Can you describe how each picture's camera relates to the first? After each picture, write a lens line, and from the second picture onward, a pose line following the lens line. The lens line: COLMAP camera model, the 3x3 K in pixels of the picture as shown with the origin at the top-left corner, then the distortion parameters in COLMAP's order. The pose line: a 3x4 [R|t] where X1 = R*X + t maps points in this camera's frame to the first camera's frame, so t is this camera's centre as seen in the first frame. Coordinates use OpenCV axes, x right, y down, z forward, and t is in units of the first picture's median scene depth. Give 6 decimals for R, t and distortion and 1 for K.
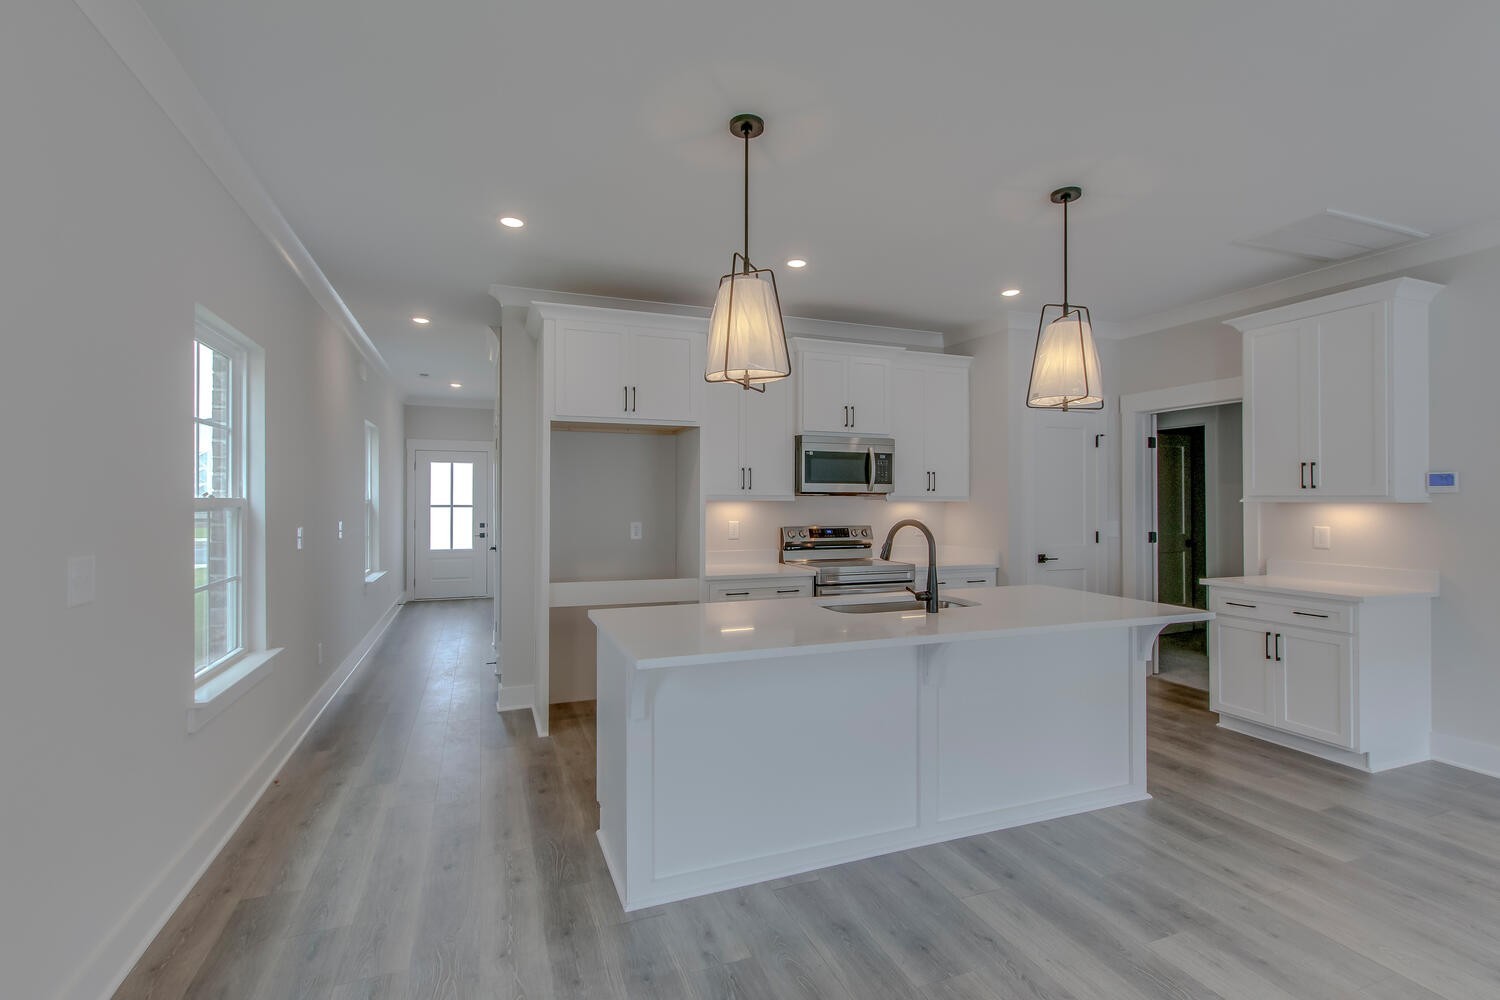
lens RADIAL K [[681.9, 0, 760.5], [0, 681.9, 499.8], [0, 0, 1]] dist [0.002416, 0.000007]
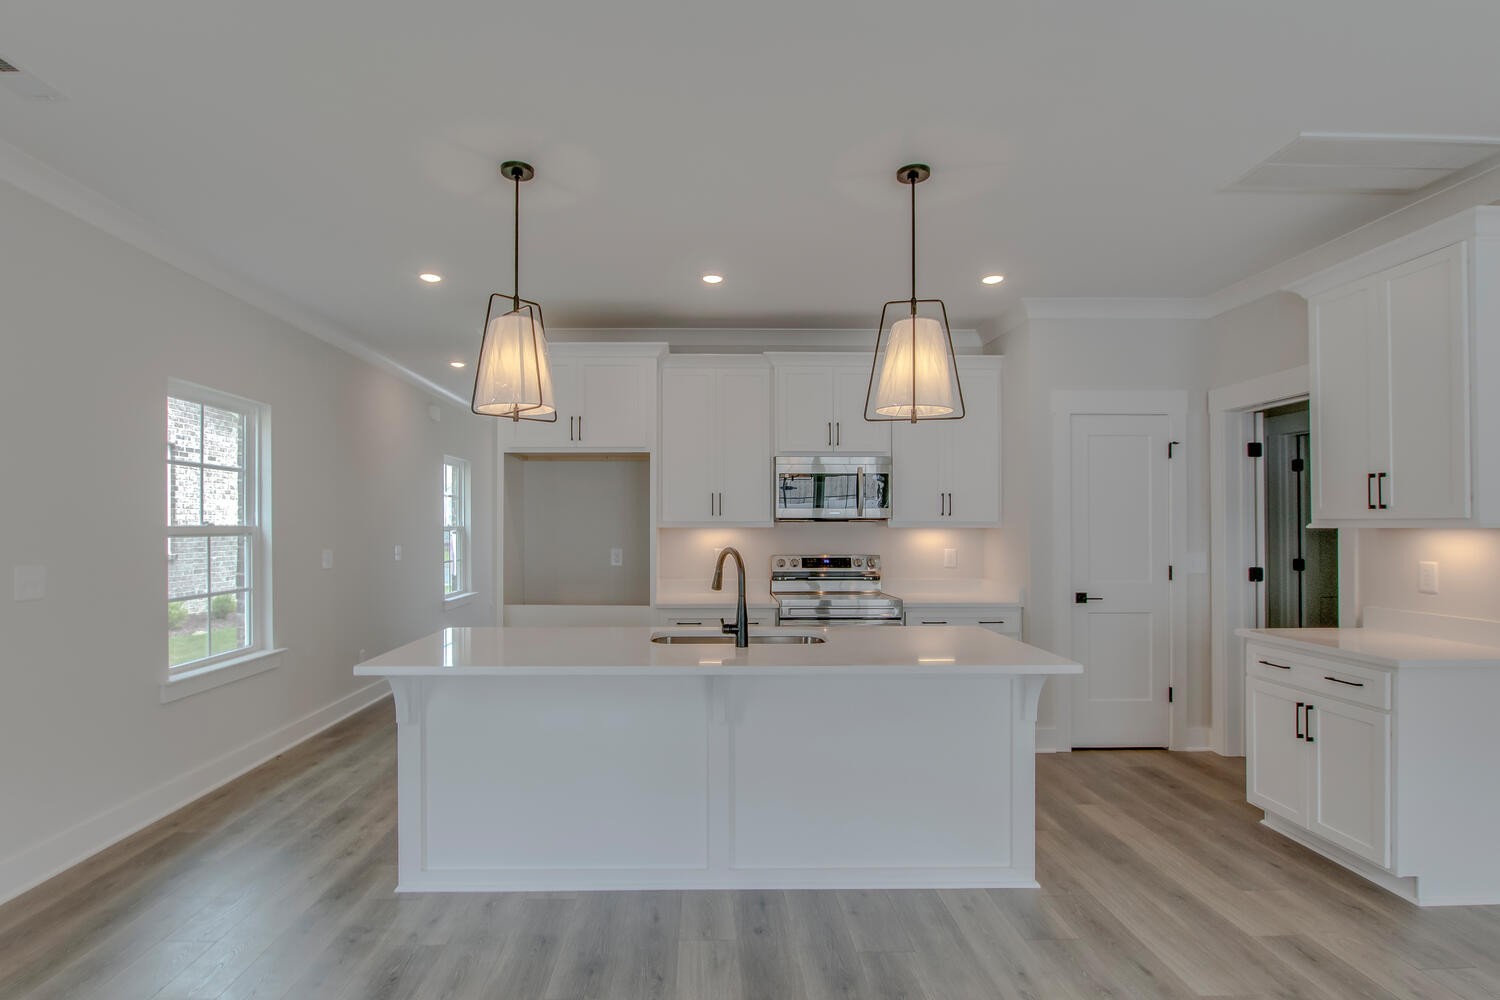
lens RADIAL K [[751.8, 0, 718.9], [0, 751.8, 522.1], [0, 0, 1]] dist [-0.016620, 0.000242]
pose [[0.936932, -0.003844, -0.349489, 0.405296], [0.002058, 0.999983, -0.005482, 0.000205], [0.349504, 0.004417, 0.936924, 0.015915]]
